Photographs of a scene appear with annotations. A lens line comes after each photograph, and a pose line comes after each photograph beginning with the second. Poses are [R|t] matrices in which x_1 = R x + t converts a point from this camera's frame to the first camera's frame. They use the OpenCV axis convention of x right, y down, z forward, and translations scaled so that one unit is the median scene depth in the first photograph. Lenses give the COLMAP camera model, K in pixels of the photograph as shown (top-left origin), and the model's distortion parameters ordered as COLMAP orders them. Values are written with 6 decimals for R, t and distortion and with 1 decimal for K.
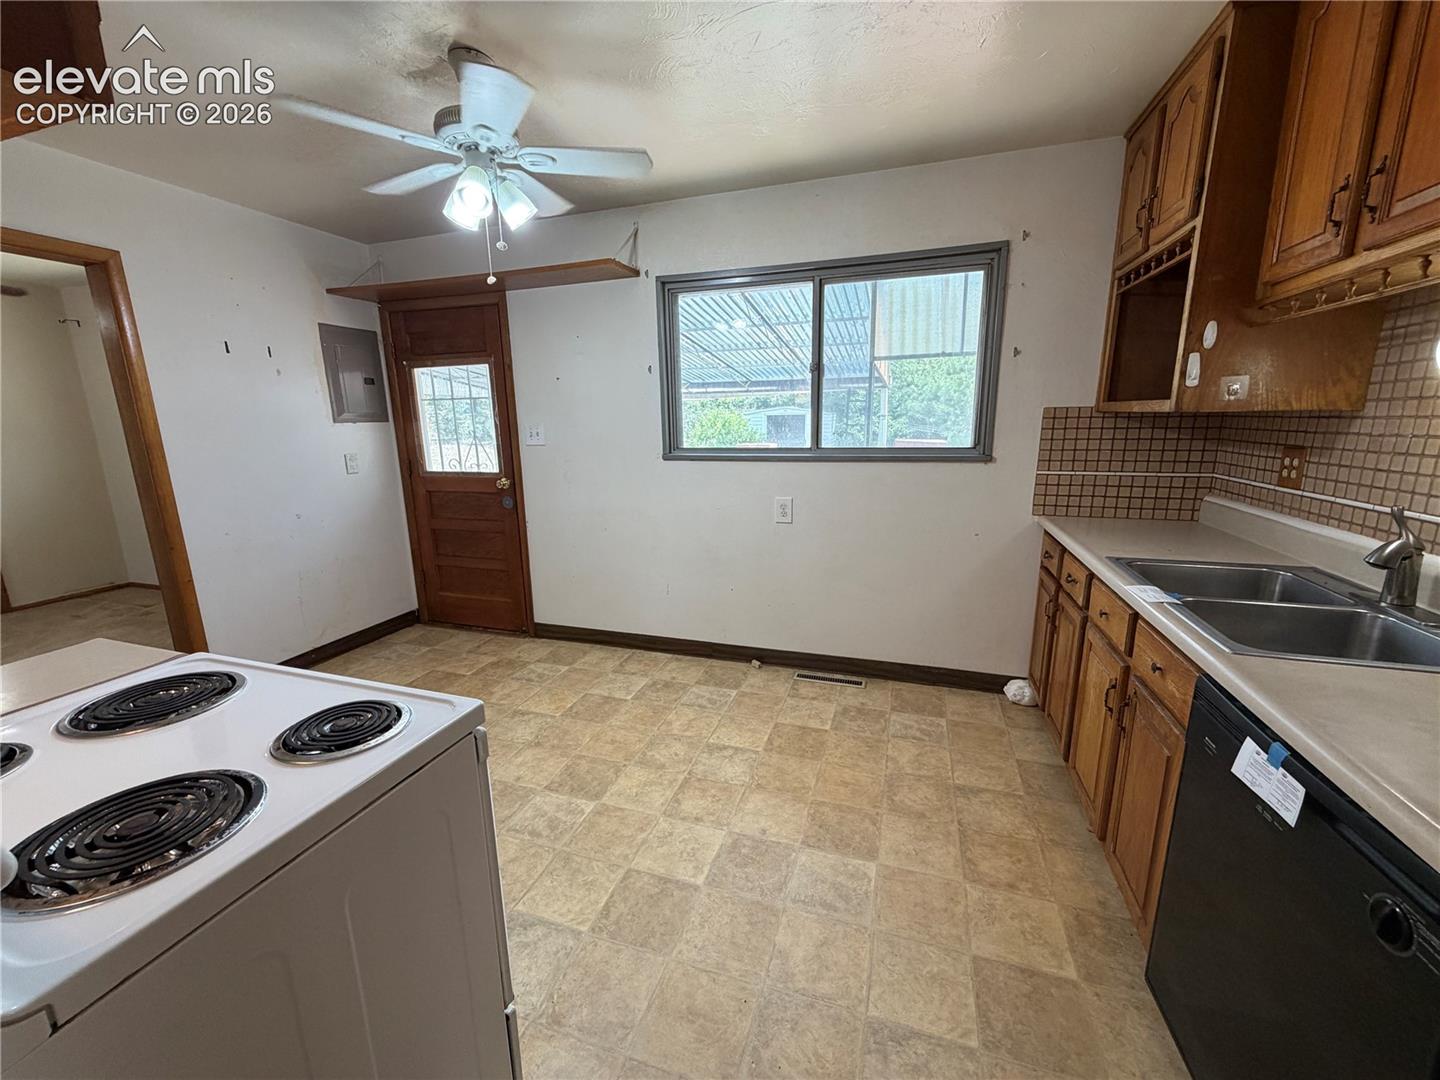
lens RADIAL K [[575.2, 0, 717.2], [0, 575.2, 542.8], [0, 0, 1]] dist [0.001307, -0.000063]
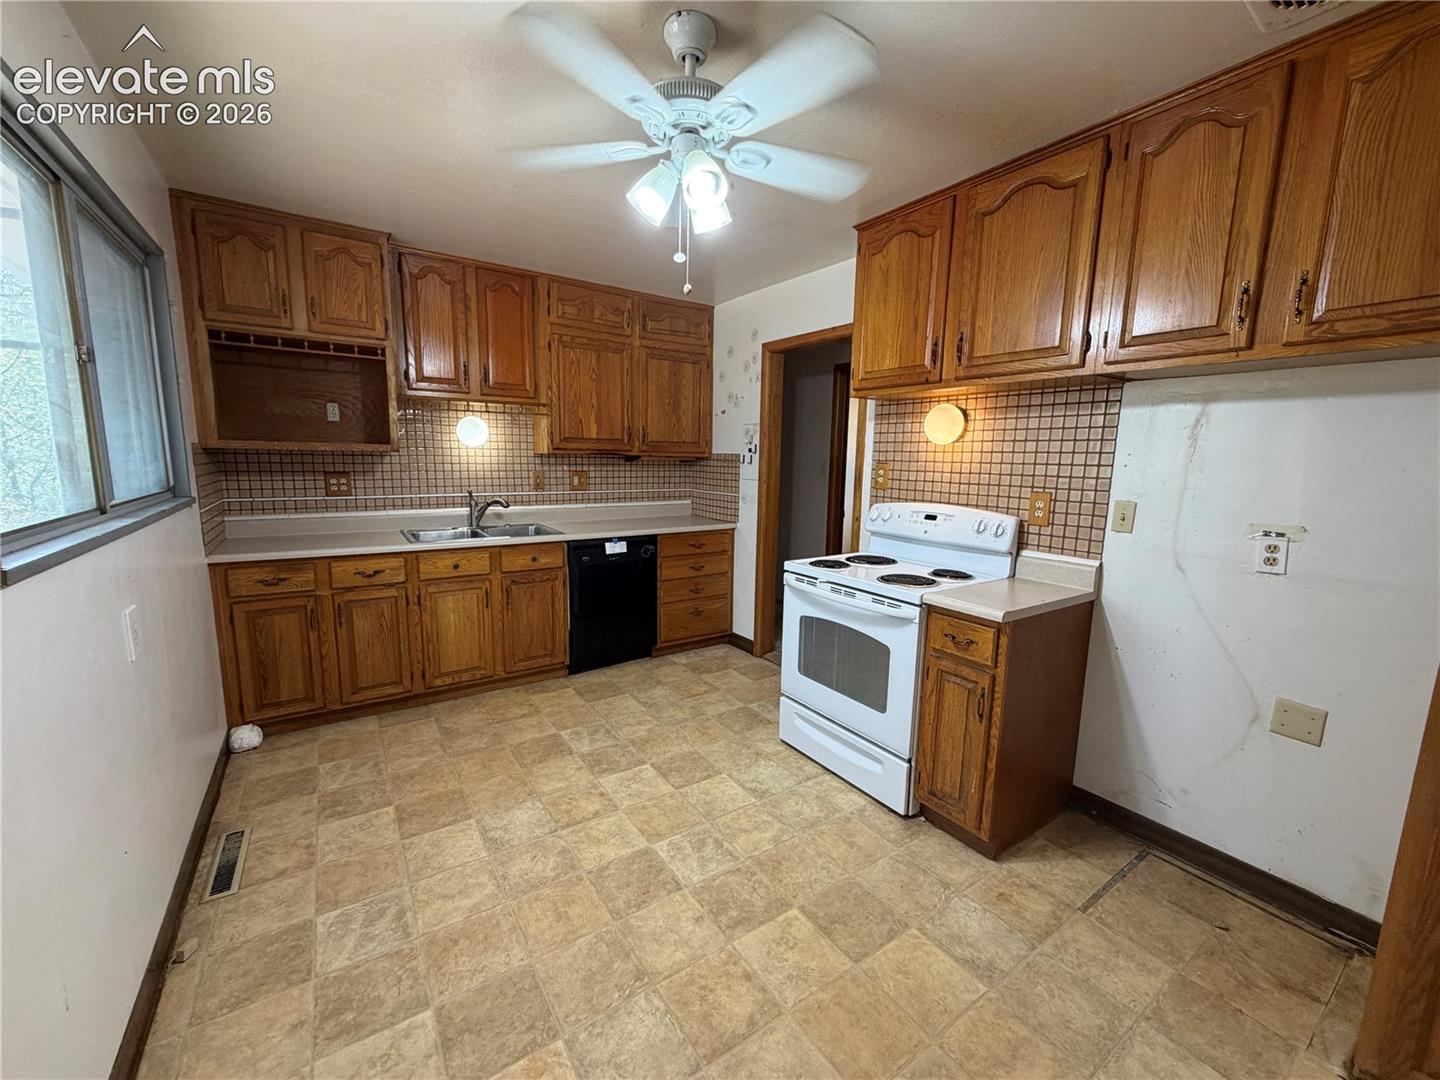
lens RADIAL K [[575.2, 0, 717.6], [0, 575.2, 541.1], [0, 0, 1]] dist [0.001307, -0.000063]
pose [[-0.792699, -0.090401, 0.602873, -0.722573], [0.123843, 0.944441, 0.304457, -0.274026], [-0.596901, 0.316004, -0.737462, 1.284480]]
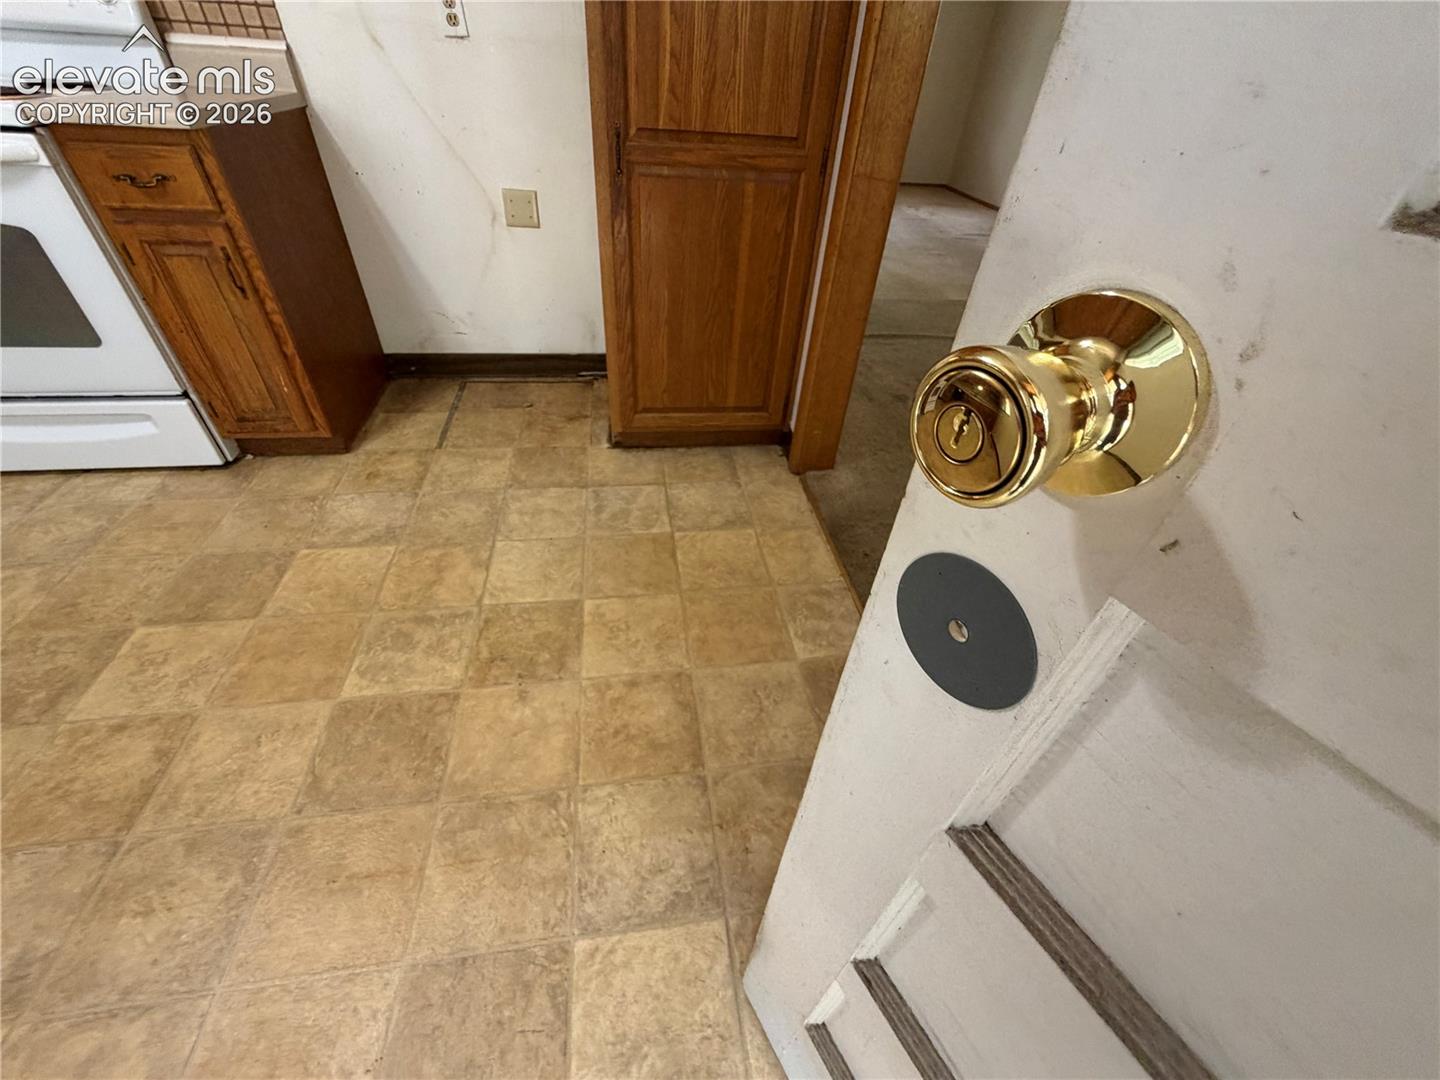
lens RADIAL K [[575.2, 0, 714.3], [0, 575.2, 542.3], [0, 0, 1]] dist [0.001307, -0.000063]
pose [[-0.891380, 0.263347, -0.368905, -0.702439], [-0.143042, 0.608862, 0.780273, -0.140840], [0.430095, 0.748288, -0.505058, 1.274122]]
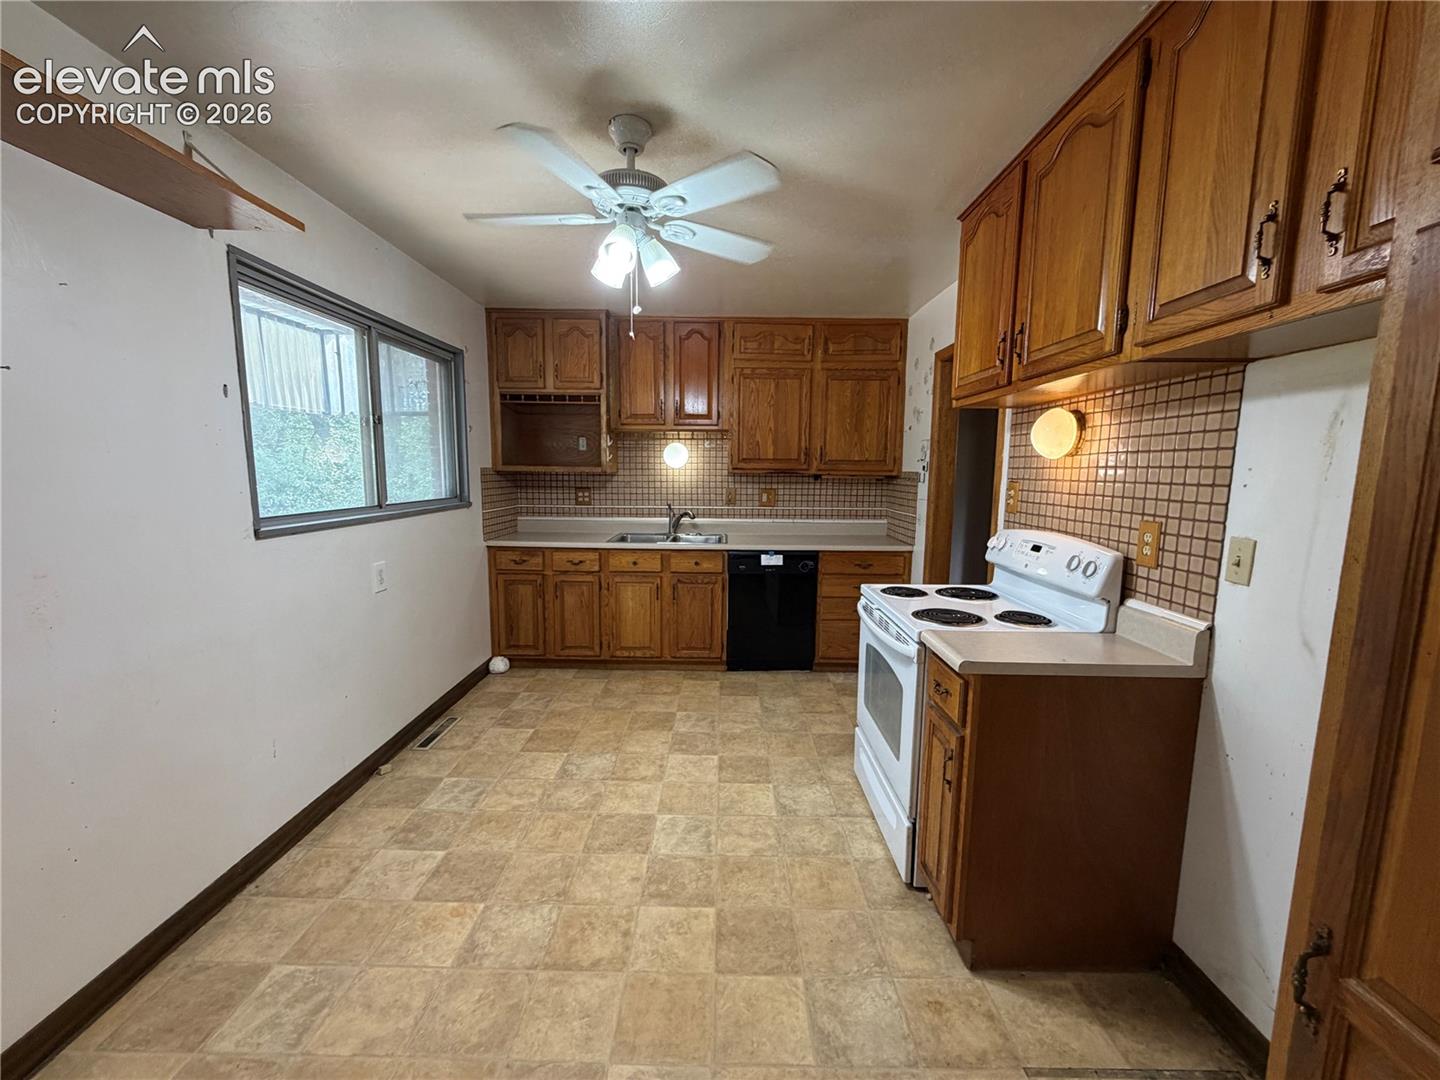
lens RADIAL K [[575.2, 0, 716.5], [0, 575.2, 541.3], [0, 0, 1]] dist [0.001307, -0.000063]
pose [[-0.305101, -0.107329, 0.946253, -1.067364], [0.198534, 0.964628, 0.173426, -0.196481], [-0.931396, 0.240776, -0.273001, 0.923238]]
